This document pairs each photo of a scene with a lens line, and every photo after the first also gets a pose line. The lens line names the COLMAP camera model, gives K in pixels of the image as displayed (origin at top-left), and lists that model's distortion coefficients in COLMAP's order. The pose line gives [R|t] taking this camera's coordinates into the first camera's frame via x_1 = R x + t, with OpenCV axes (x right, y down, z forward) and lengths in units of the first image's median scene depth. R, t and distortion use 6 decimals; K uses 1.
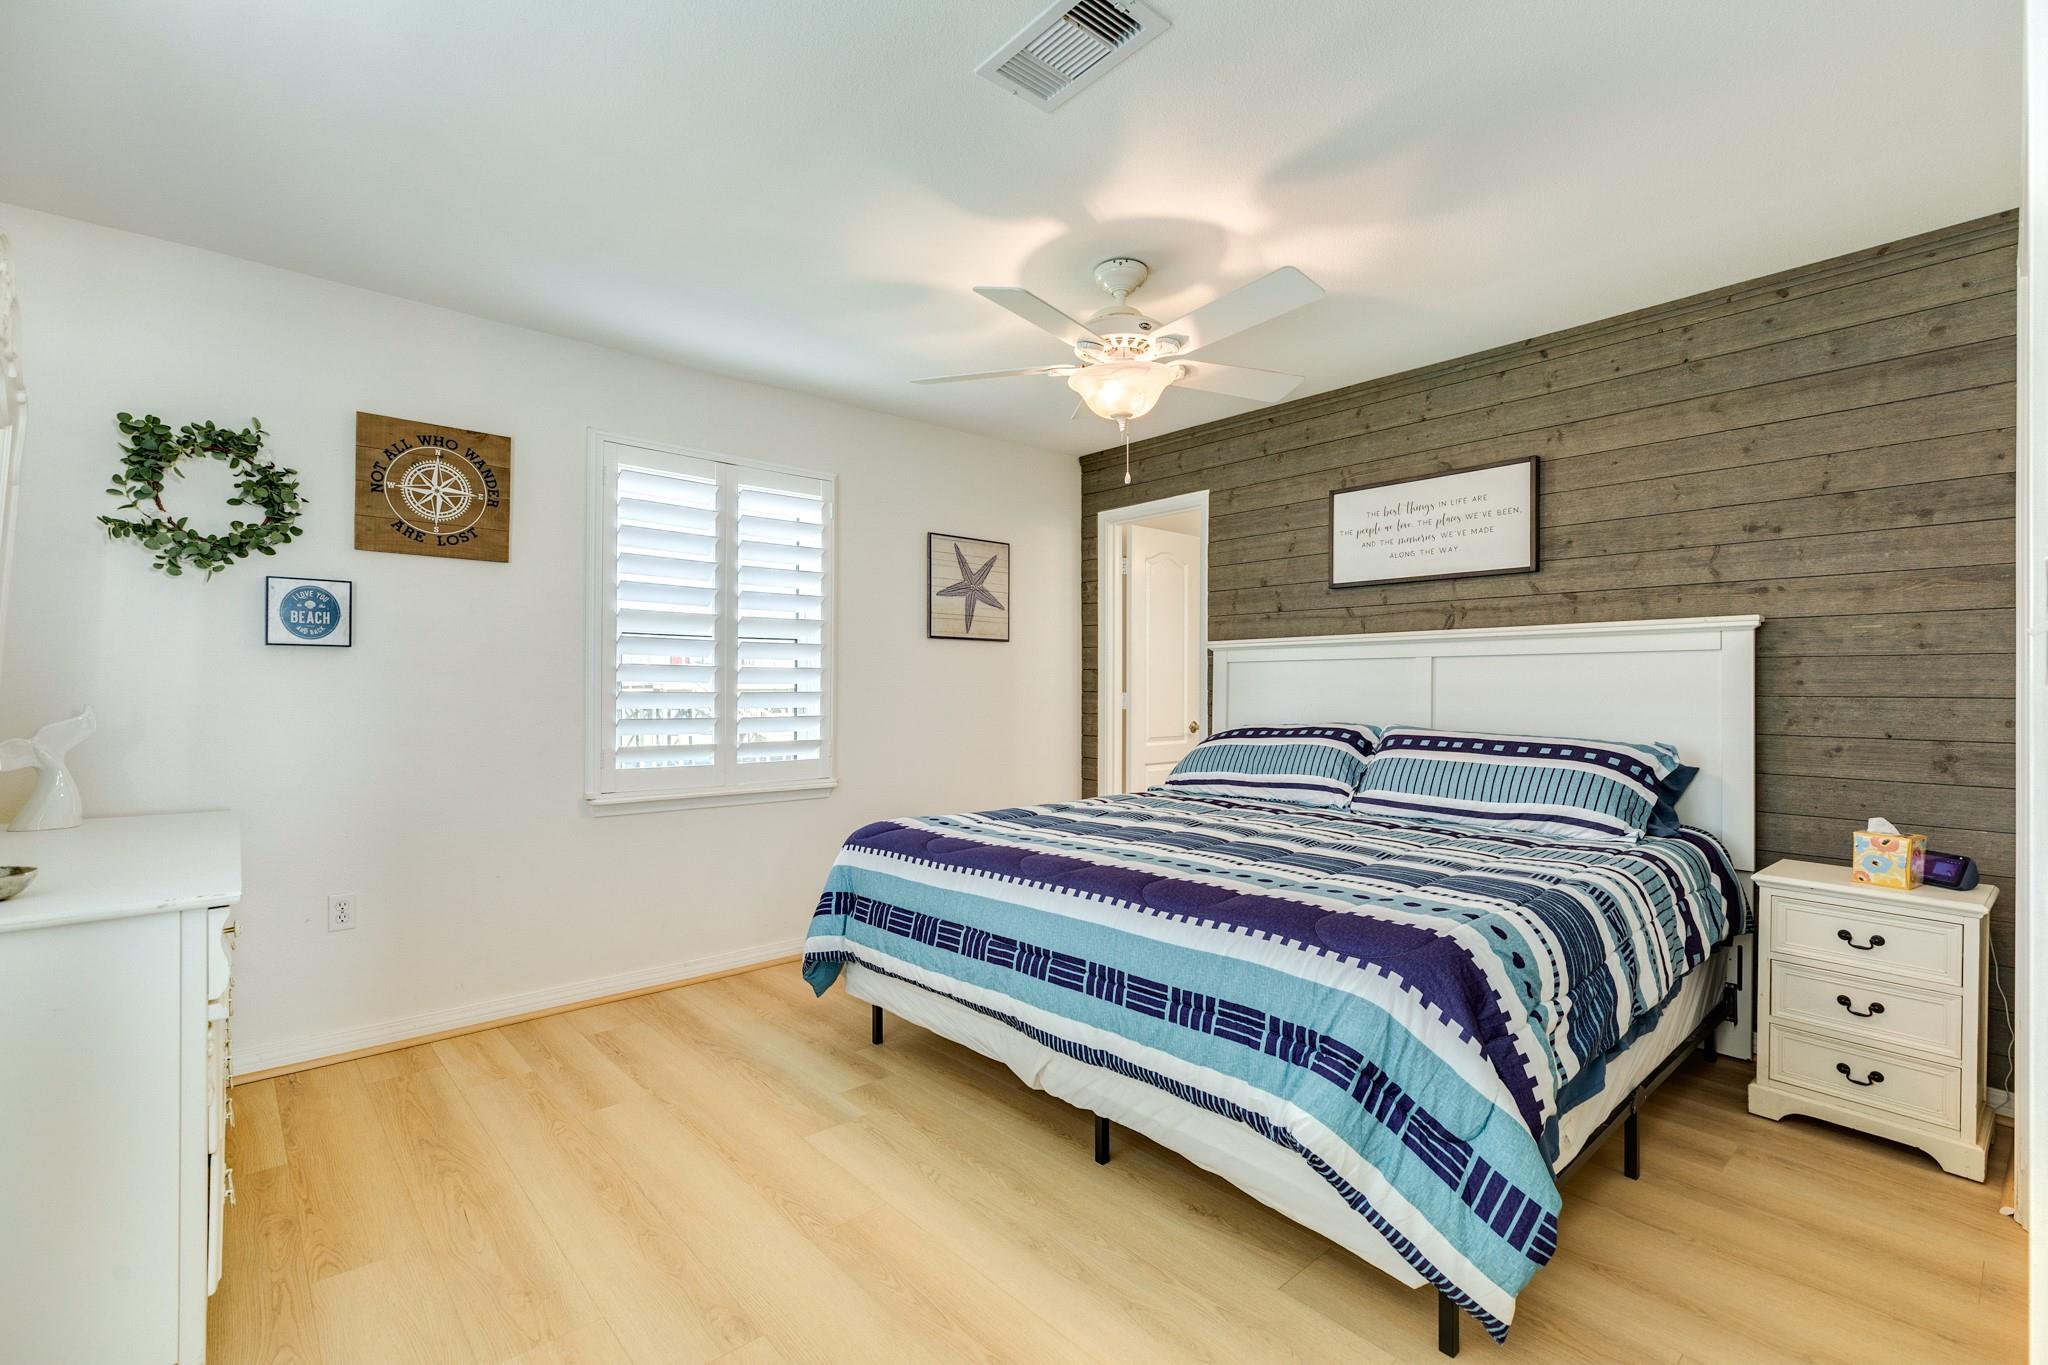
lens RADIAL K [[910.5, 0, 1022.4], [0, 910.5, 686.4], [0, 0, 1]] dist [0.001345, 0.000290]
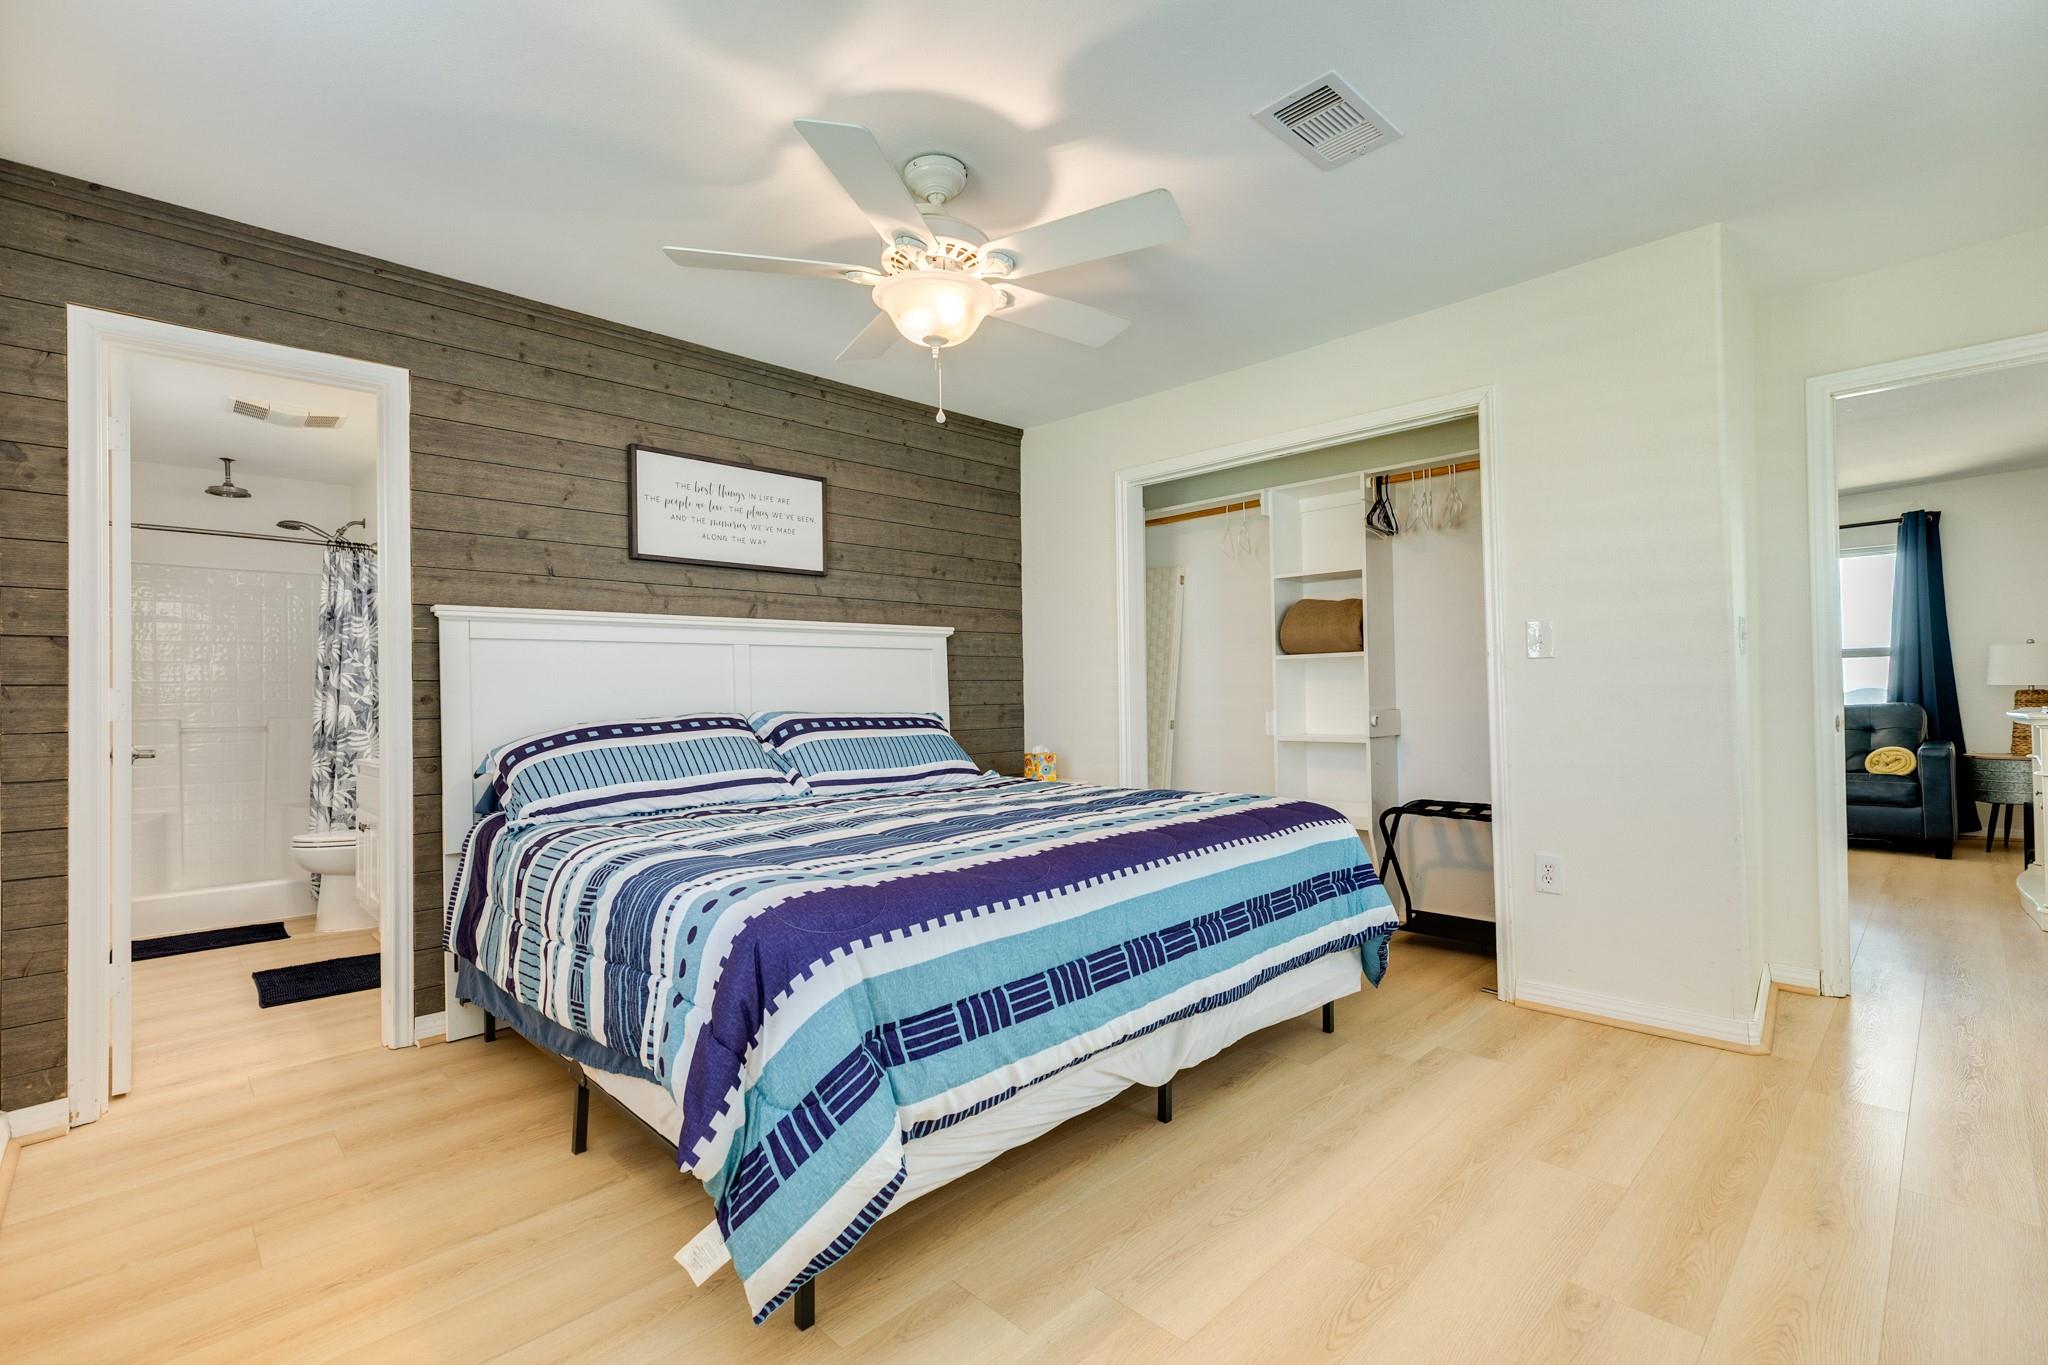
lens RADIAL K [[910.5, 0, 1020.1], [0, 910.5, 686.8], [0, 0, 1]] dist [0.001345, 0.000290]
pose [[-0.041222, 0.007331, 0.999123, -0.617725], [0.017098, 0.999832, -0.006630, 0.028355], [-0.999004, 0.016809, -0.041340, 0.799435]]
